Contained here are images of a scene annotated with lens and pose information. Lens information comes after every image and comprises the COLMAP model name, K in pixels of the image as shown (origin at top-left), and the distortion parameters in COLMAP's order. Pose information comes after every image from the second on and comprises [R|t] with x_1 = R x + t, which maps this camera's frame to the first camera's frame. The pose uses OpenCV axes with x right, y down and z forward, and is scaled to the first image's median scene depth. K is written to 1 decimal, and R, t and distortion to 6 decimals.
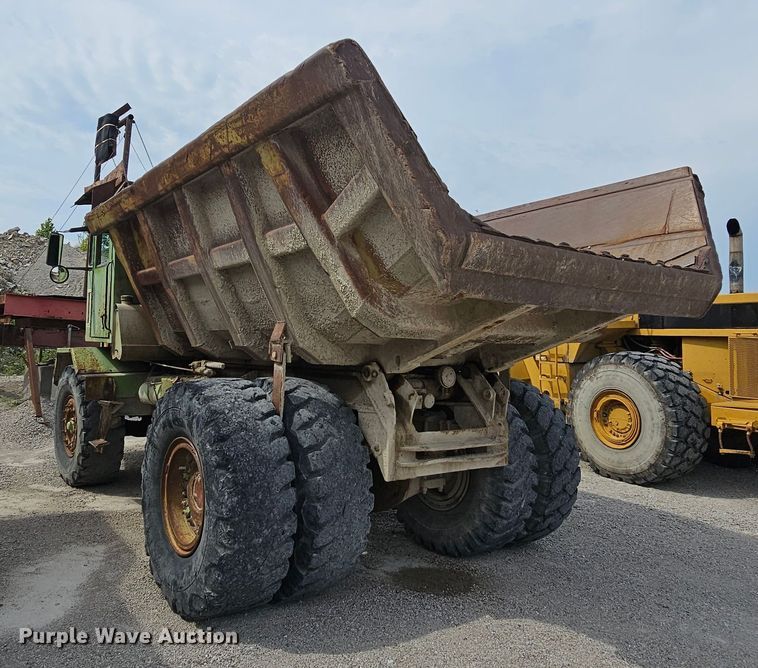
lens RADIAL K [[581.9, 0, 379.0], [0, 581.9, 334.0], [0, 0, 1]] dist [0.000216, -0.001383]
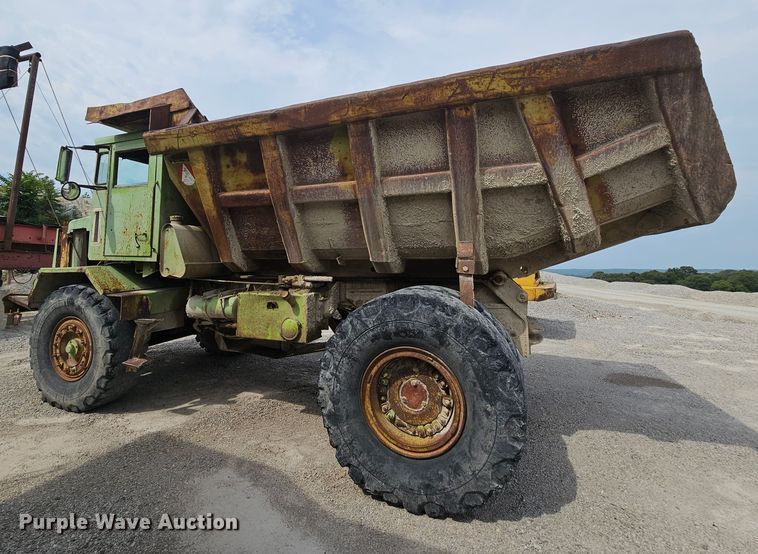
lens RADIAL K [[346.2, 0, 379.3], [0, 346.2, 236.4], [0, 0, 1]] dist [-0.003559, 0.000166]
pose [[0.864773, 0.011494, 0.502032, -0.619485], [0.007210, 0.999351, -0.035298, -0.006324], [-0.502111, 0.034144, 0.864129, 0.400005]]
